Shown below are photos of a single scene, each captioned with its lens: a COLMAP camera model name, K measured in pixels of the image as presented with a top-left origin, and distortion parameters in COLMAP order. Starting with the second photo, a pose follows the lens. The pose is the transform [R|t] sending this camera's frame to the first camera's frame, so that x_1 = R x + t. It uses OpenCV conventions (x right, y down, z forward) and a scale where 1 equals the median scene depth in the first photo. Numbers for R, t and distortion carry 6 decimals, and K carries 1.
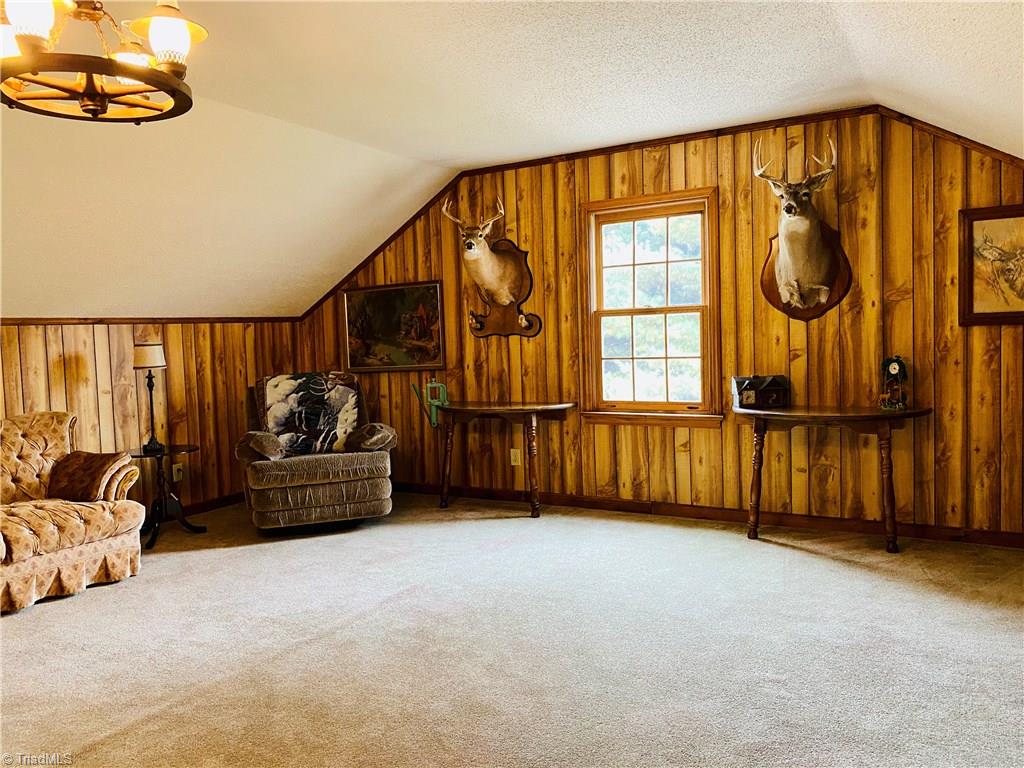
lens RADIAL K [[755.1, 0, 511.9], [0, 755.1, 375.2], [0, 0, 1]] dist [-0.046779, -0.013860]
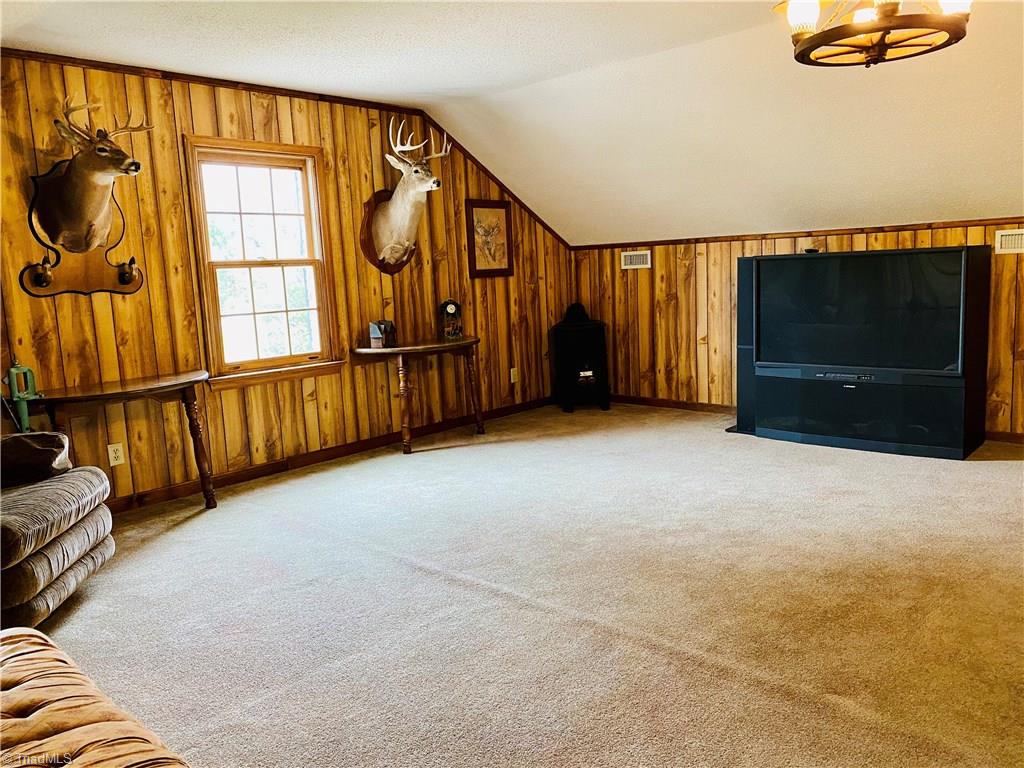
lens RADIAL K [[755.1, 0, 511.9], [0, 755.1, 391.9], [0, 0, 1]] dist [-0.046779, -0.013860]
pose [[0.197653, -0.121857, 0.972669, -0.725905], [0.095873, 0.989890, 0.104532, 0.007353], [-0.975572, 0.072592, 0.207338, 0.515356]]
